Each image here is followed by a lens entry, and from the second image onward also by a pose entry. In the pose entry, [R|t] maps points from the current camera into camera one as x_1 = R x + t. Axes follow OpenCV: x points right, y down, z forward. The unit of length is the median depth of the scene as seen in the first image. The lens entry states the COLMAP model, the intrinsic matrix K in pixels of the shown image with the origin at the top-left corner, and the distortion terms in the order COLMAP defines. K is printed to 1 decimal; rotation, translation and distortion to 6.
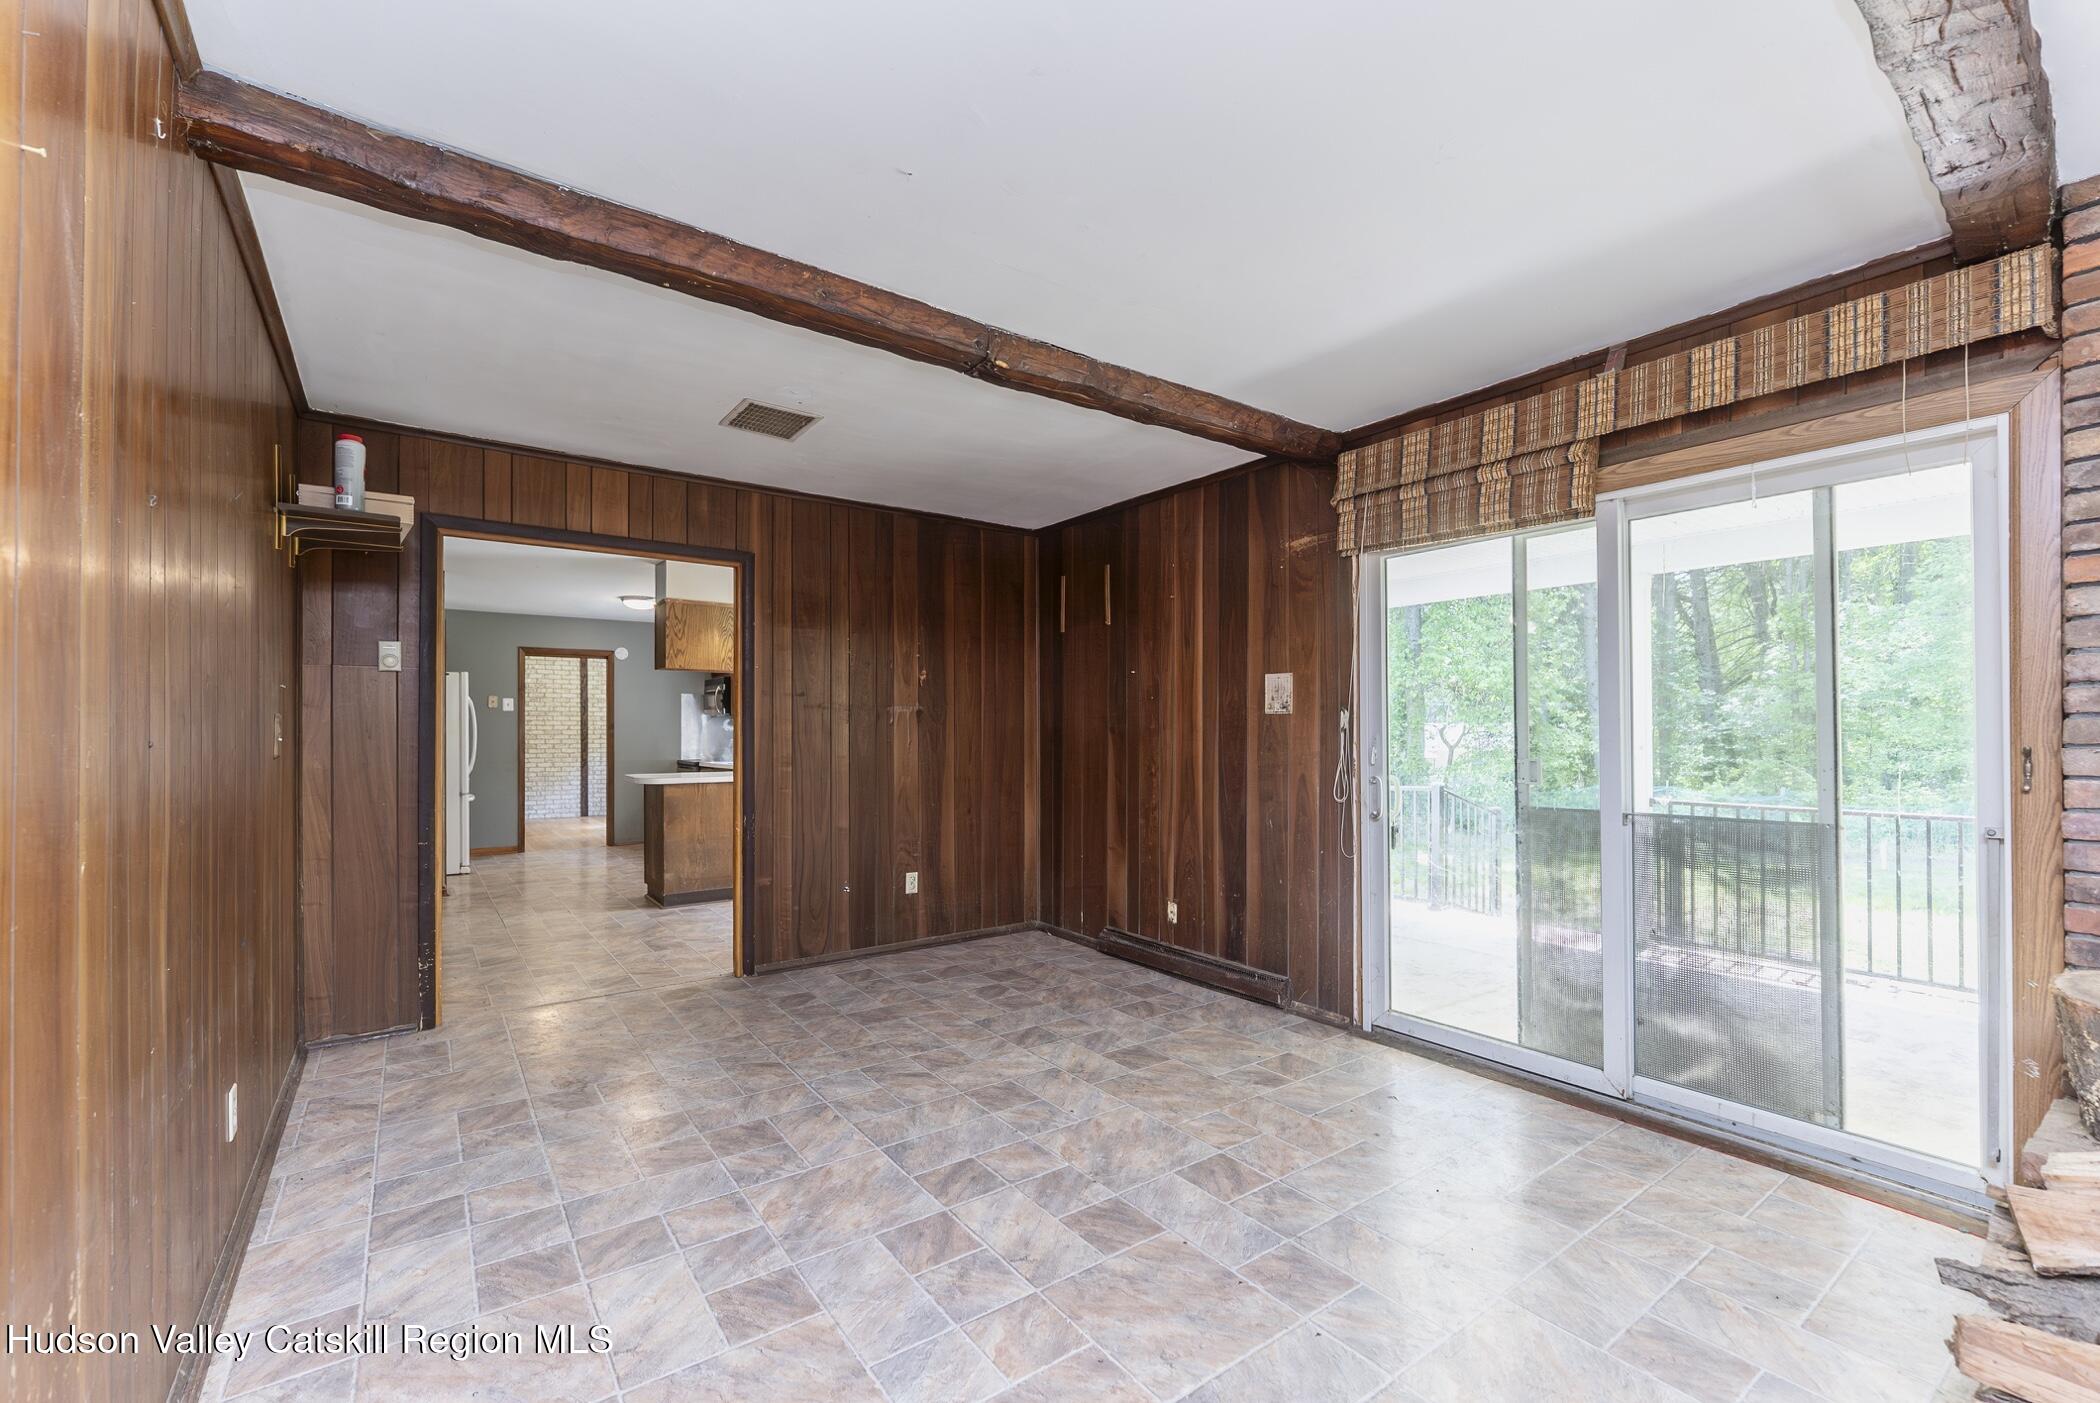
lens RADIAL K [[866.5, 0, 1052.4], [0, 866.5, 723.1], [0, 0, 1]] dist [0.000261, 0.000011]
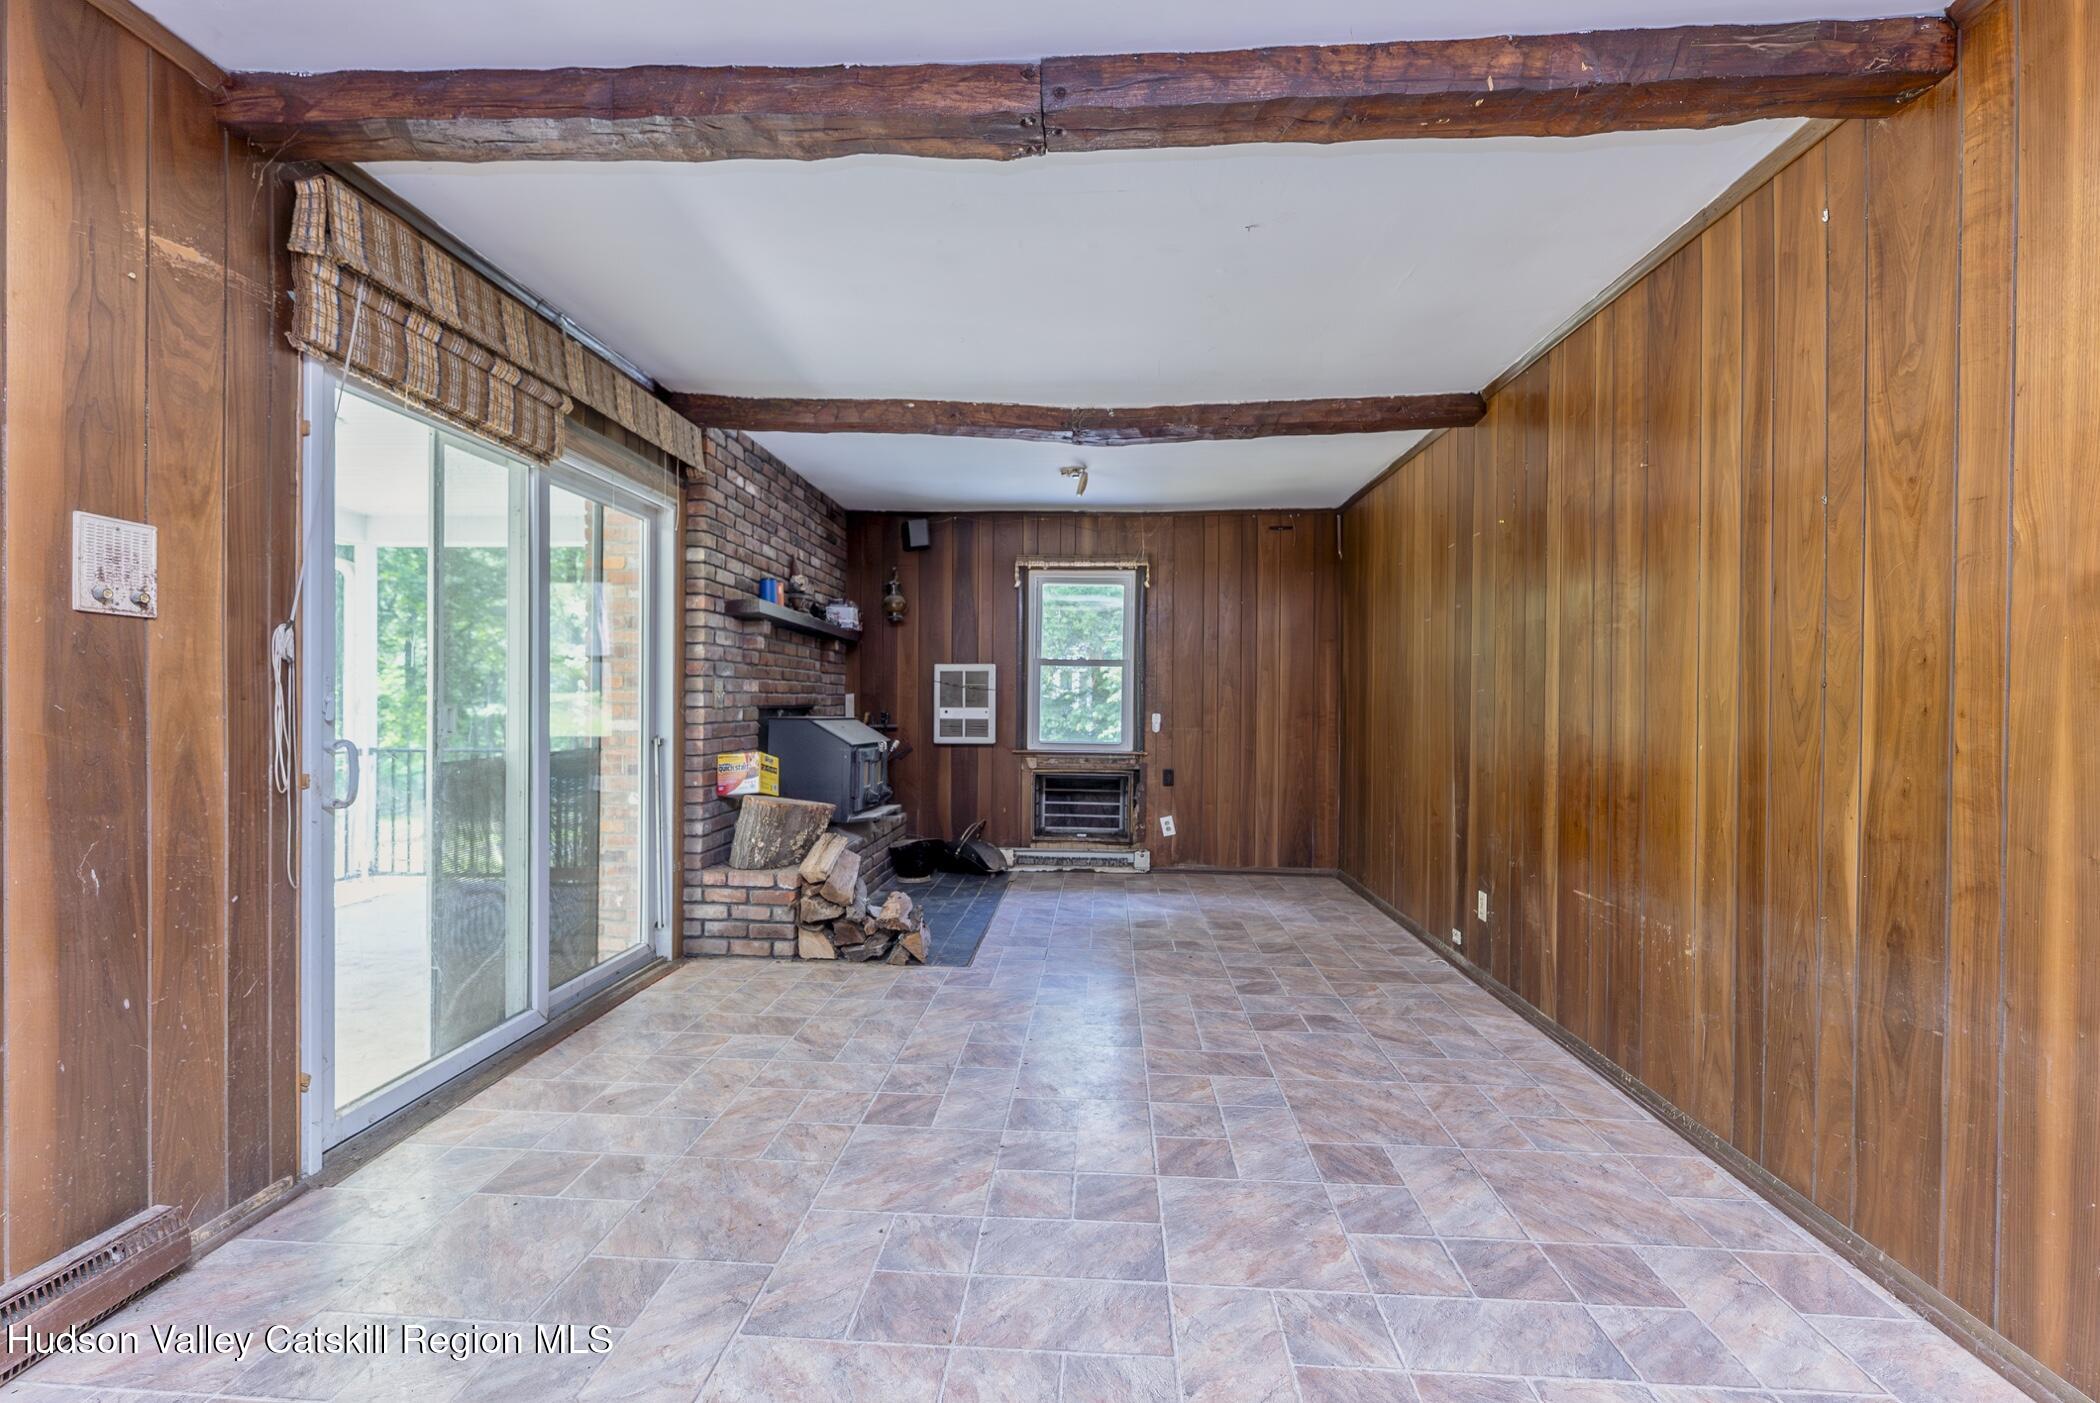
lens RADIAL K [[869.3, 0, 1069.8], [0, 869.3, 700.4], [0, 0, 1]] dist [0.000095, -0.000084]
pose [[-0.775653, -0.003387, 0.631151, -0.373123], [-0.014432, 0.999819, -0.012370, 0.030921], [-0.630995, -0.018704, -0.775562, 1.042334]]
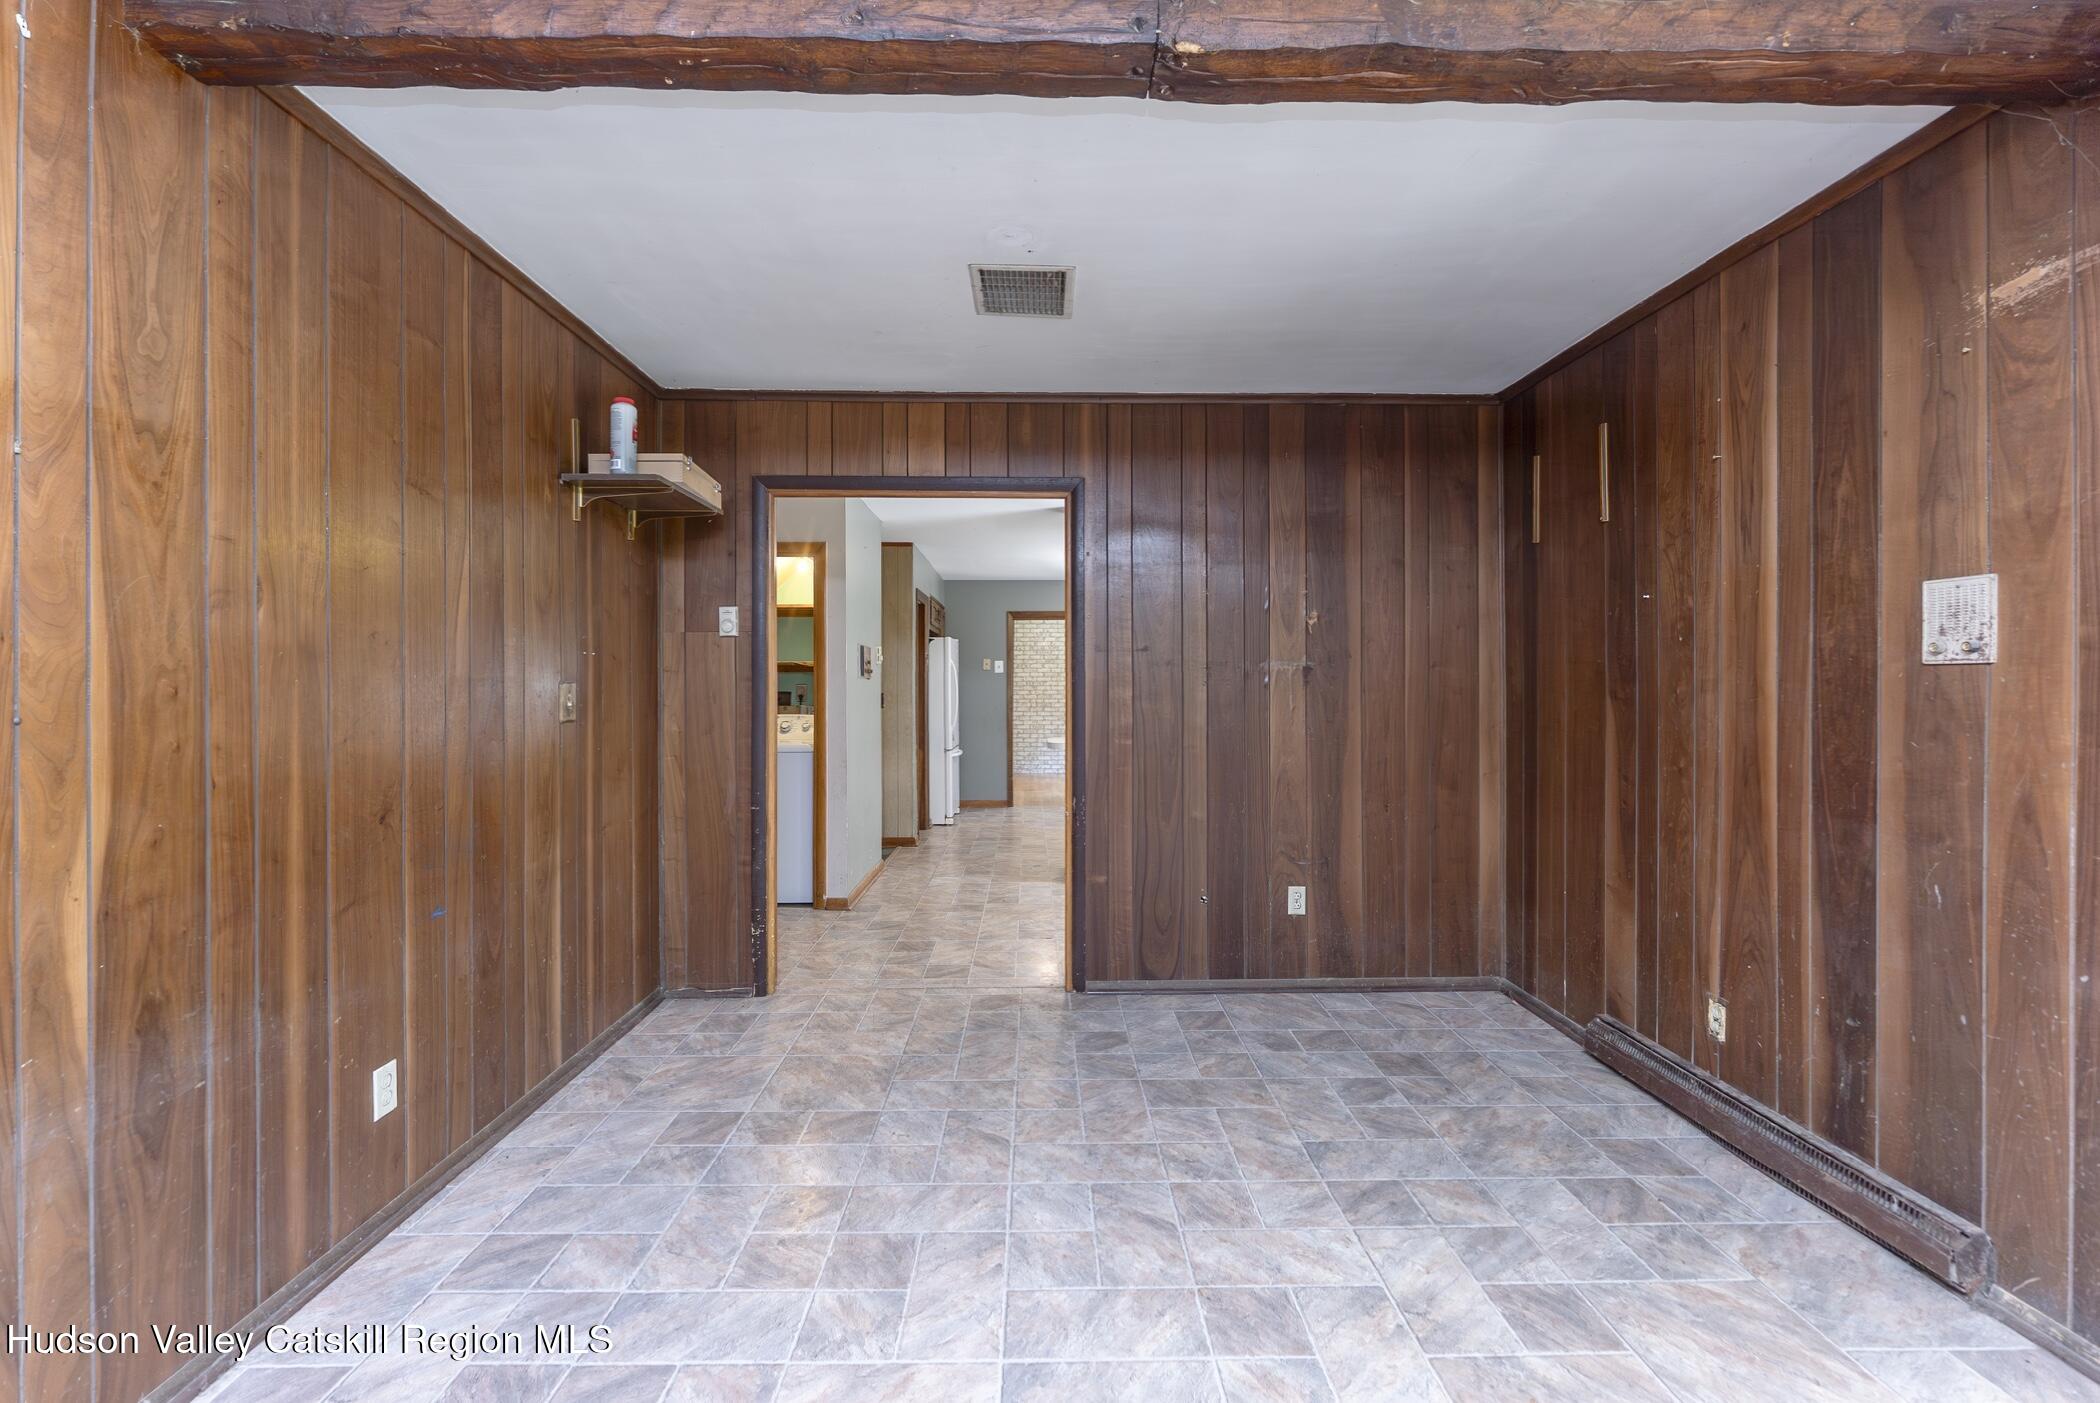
lens RADIAL K [[903.5, 0, 1062.4], [0, 903.5, 686.5], [0, 0, 1]] dist [-0.001817, -0.000134]
pose [[0.822244, -0.002911, -0.569128, 0.140252], [0.006373, 0.999971, 0.004092, -0.002810], [0.569100, -0.006992, 0.822239, 0.320490]]
